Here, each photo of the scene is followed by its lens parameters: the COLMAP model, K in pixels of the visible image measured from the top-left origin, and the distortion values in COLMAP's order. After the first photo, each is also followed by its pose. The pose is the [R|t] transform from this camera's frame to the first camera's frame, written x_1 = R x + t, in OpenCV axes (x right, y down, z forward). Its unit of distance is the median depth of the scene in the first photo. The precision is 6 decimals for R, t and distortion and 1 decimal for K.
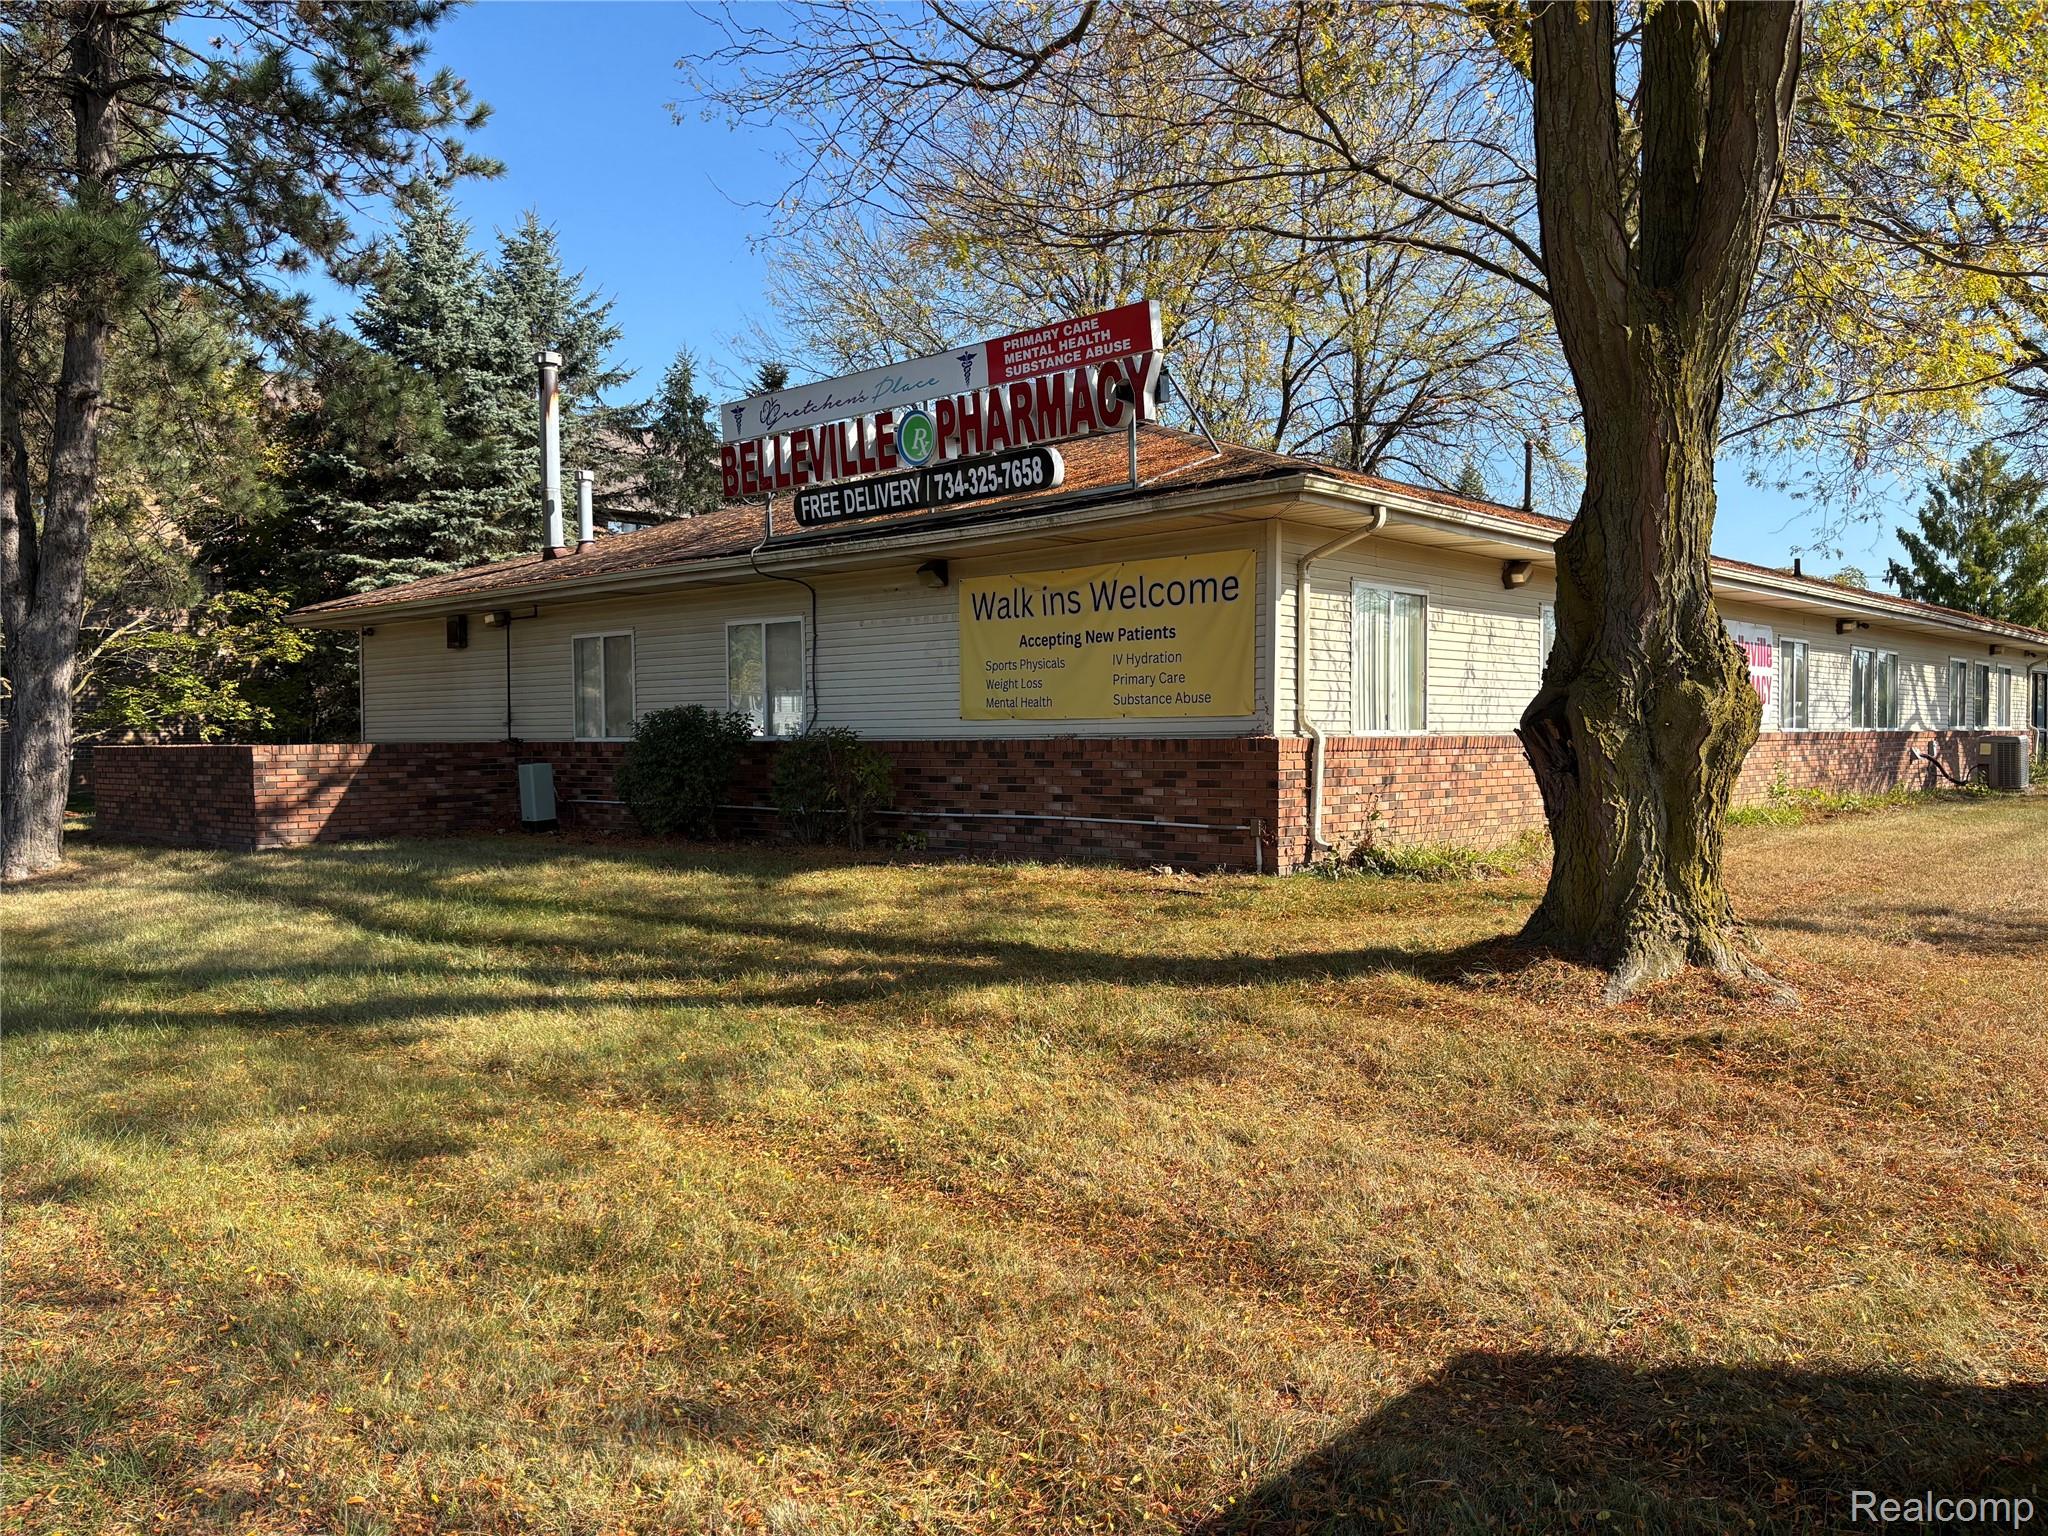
lens RADIAL K [[1558.5, 0, 1024.0], [0, 1558.5, 768.0], [0, 0, 1]] dist [0.040246, -0.002192]
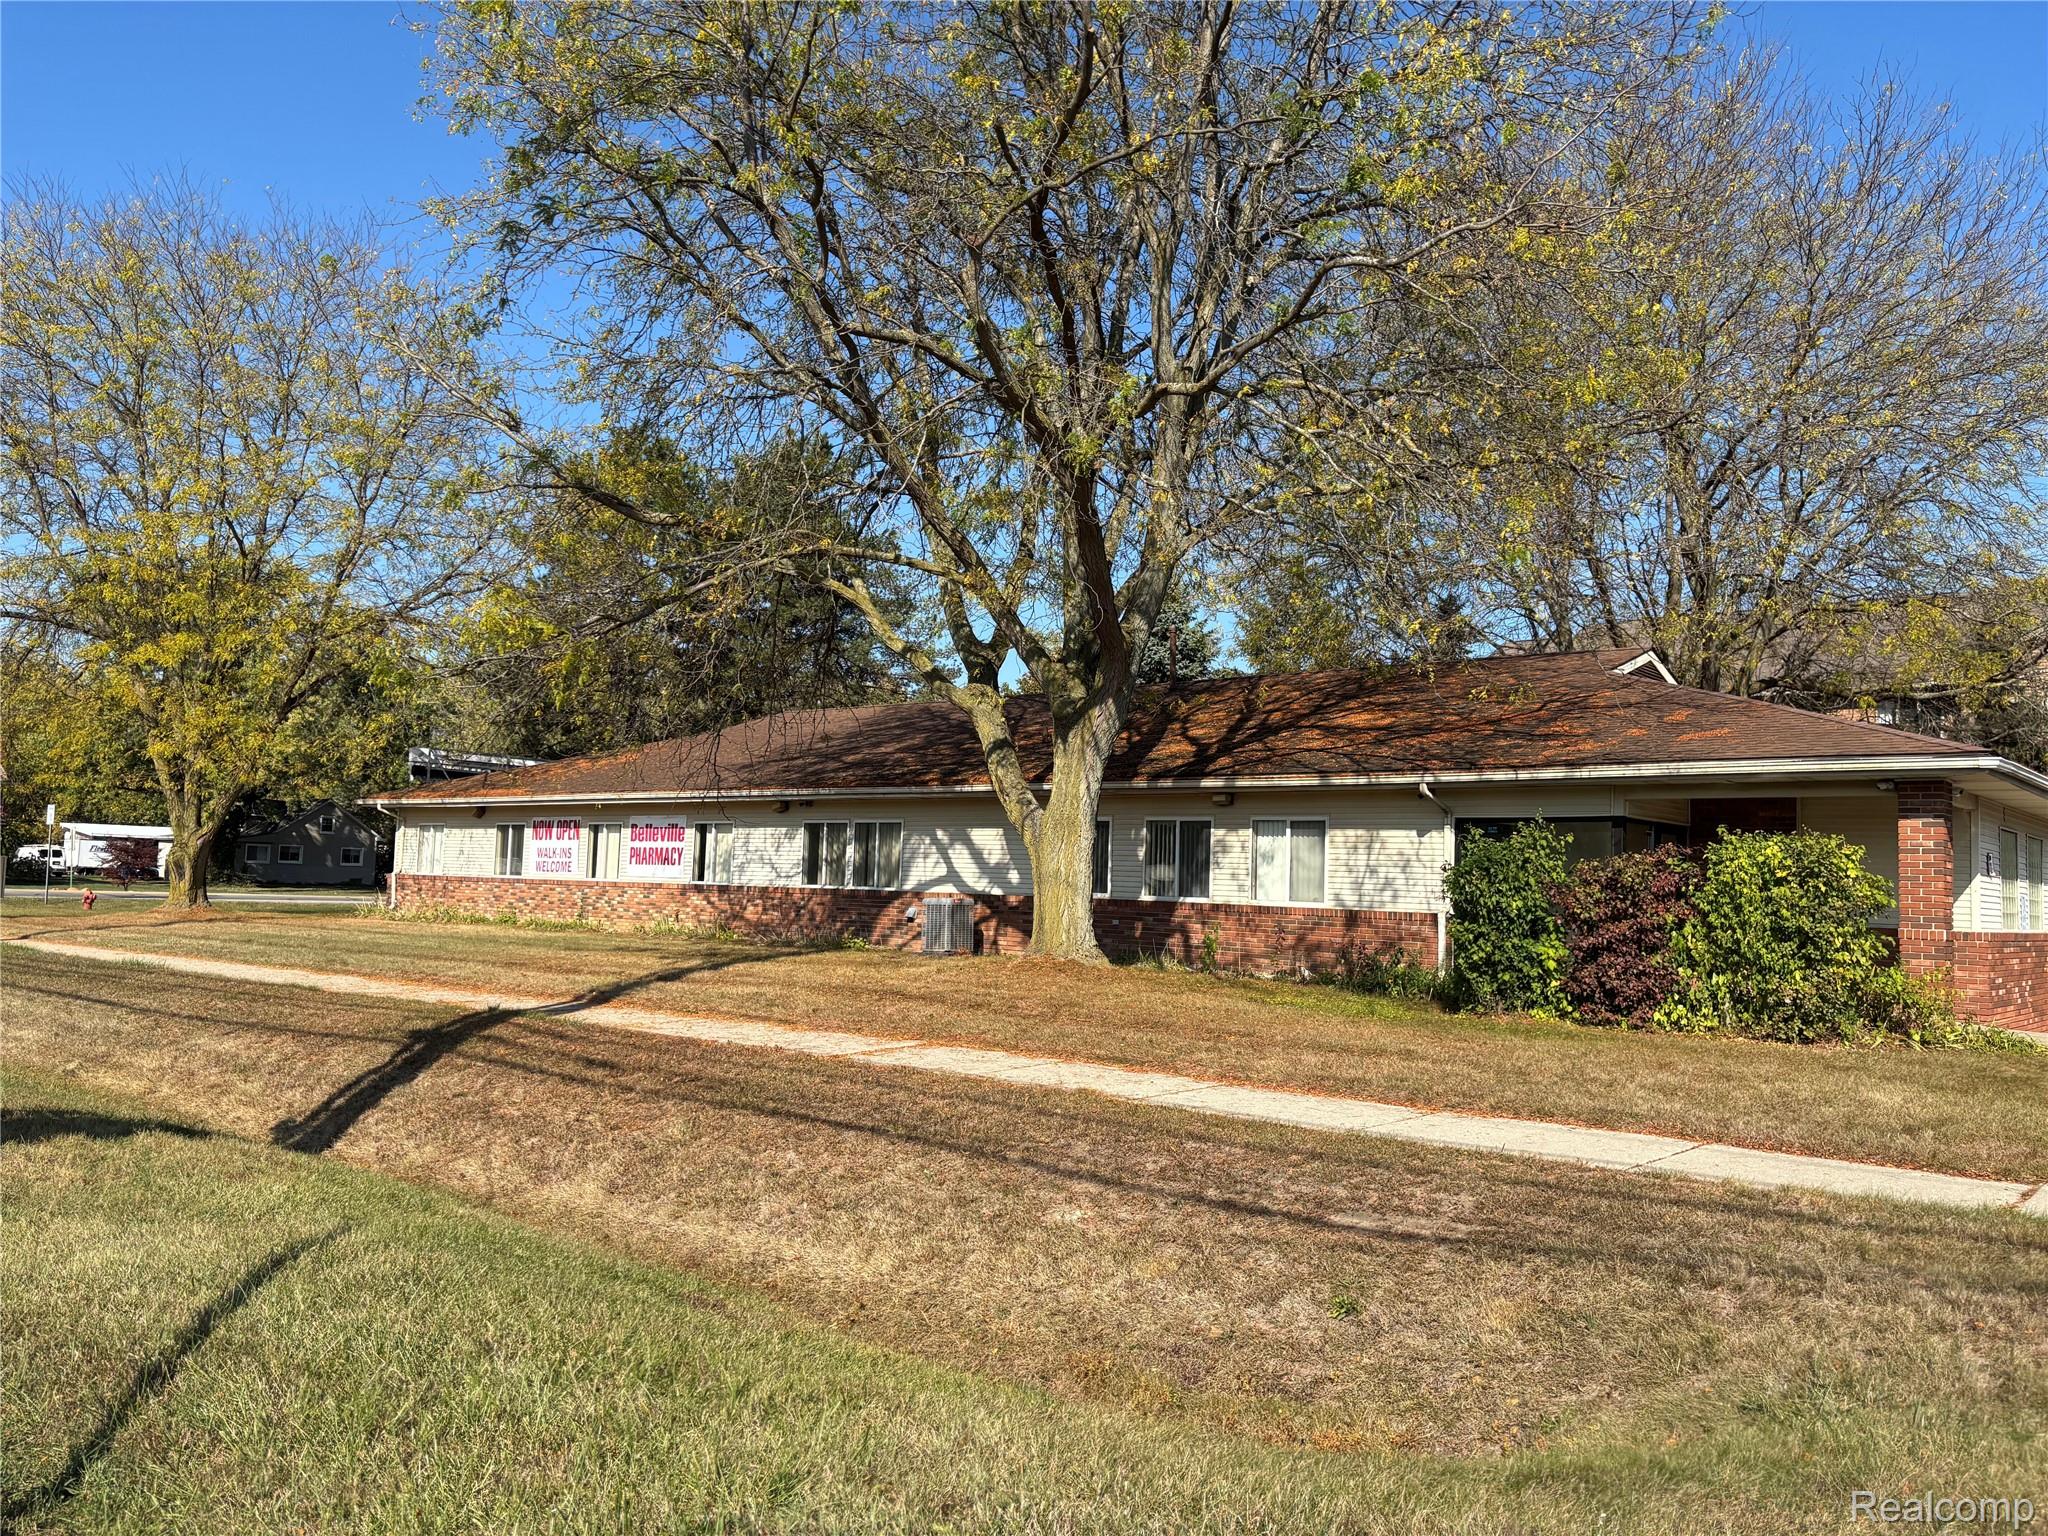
lens RADIAL K [[1558.5, 0, 1024.0], [0, 1558.5, 768.0], [0, 0, 1]] dist [0.040246, -0.002192]
pose [[0.025814, -0.073876, -0.996933, 2.889681], [-0.056590, 0.995558, -0.075239, -0.056055], [0.998064, 0.058359, 0.021519, 1.855192]]
